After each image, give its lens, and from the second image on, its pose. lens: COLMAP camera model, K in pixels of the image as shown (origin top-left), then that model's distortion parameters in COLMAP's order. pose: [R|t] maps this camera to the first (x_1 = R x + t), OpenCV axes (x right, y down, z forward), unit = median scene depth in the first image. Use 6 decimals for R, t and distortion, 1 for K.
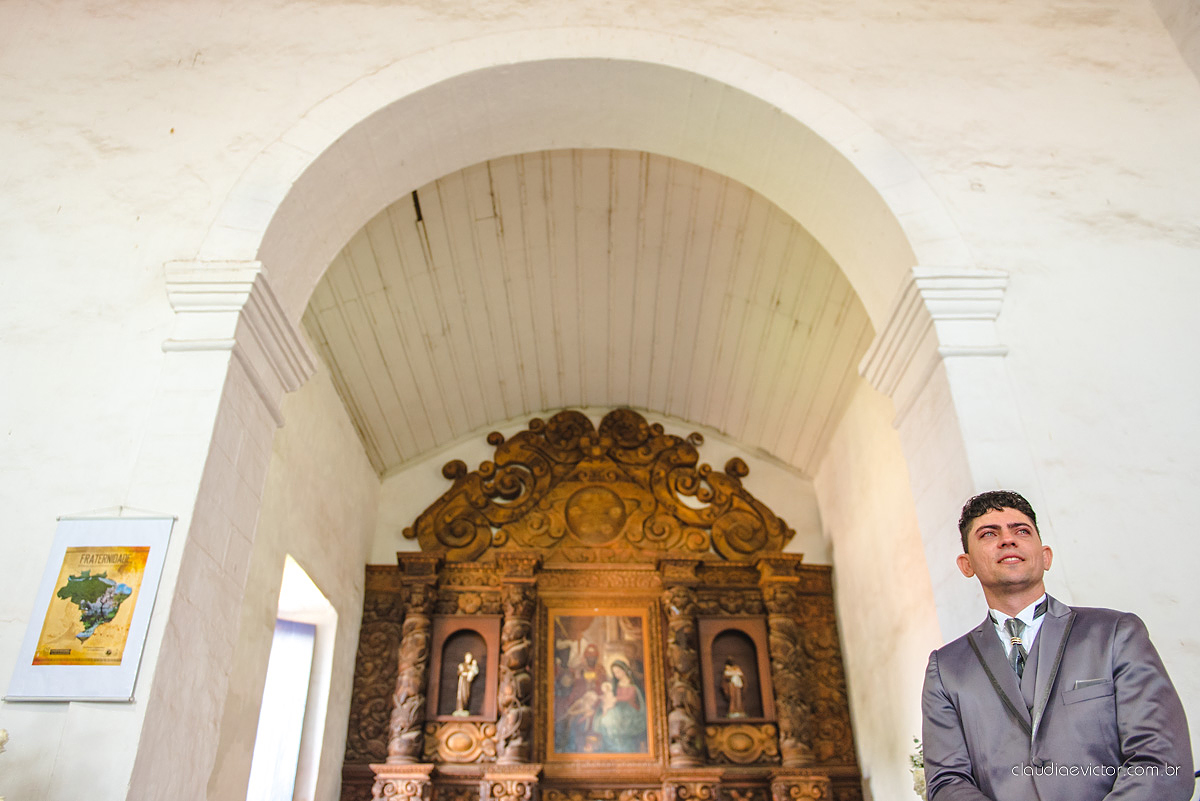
lens RADIAL K [[885.1, 0, 579.0], [0, 885.1, 396.3], [0, 0, 1]] dist [-0.036179, -0.002230]
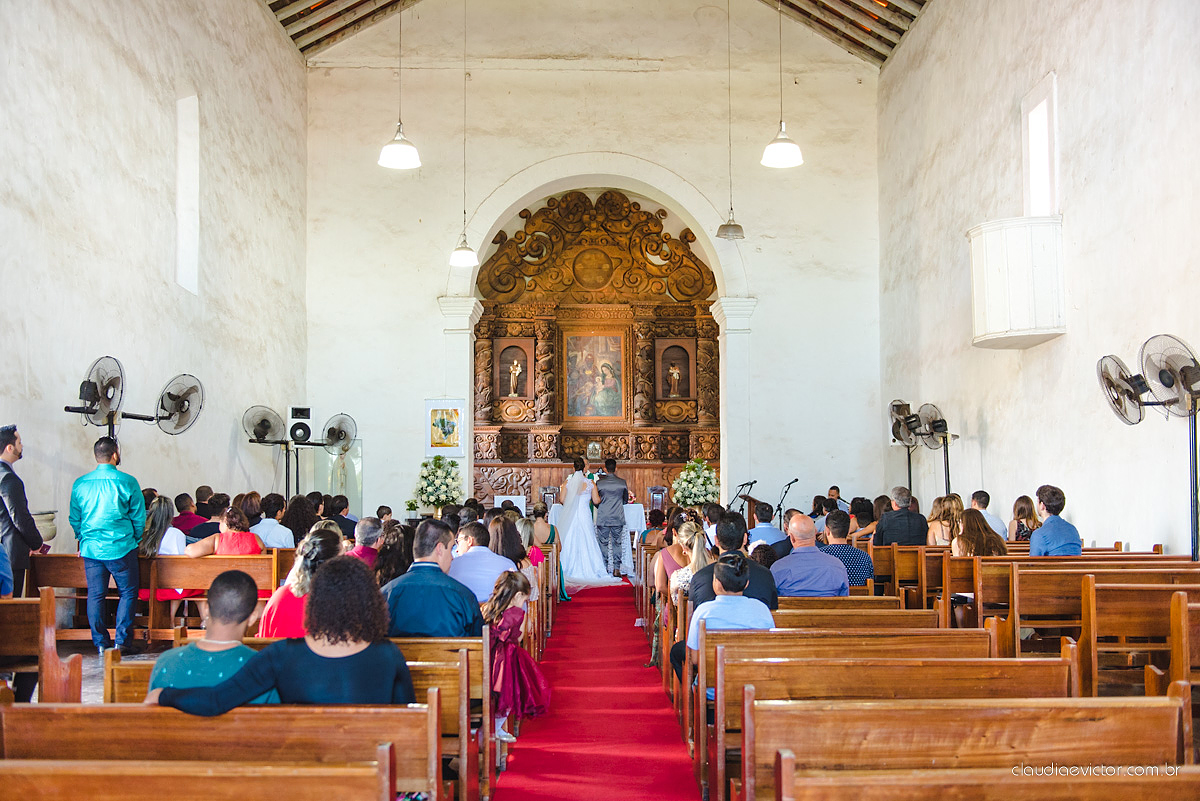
lens RADIAL K [[1245.4, 0, 600.1], [0, 1245.4, 400.5], [0, 0, 1]] dist [0.003328, 0.000000]
pose [[0.999160, 0.000674, 0.040966, -0.060662], [-0.019622, 0.885609, 0.464016, -0.710722], [-0.035967, -0.464431, 0.884879, -1.082798]]
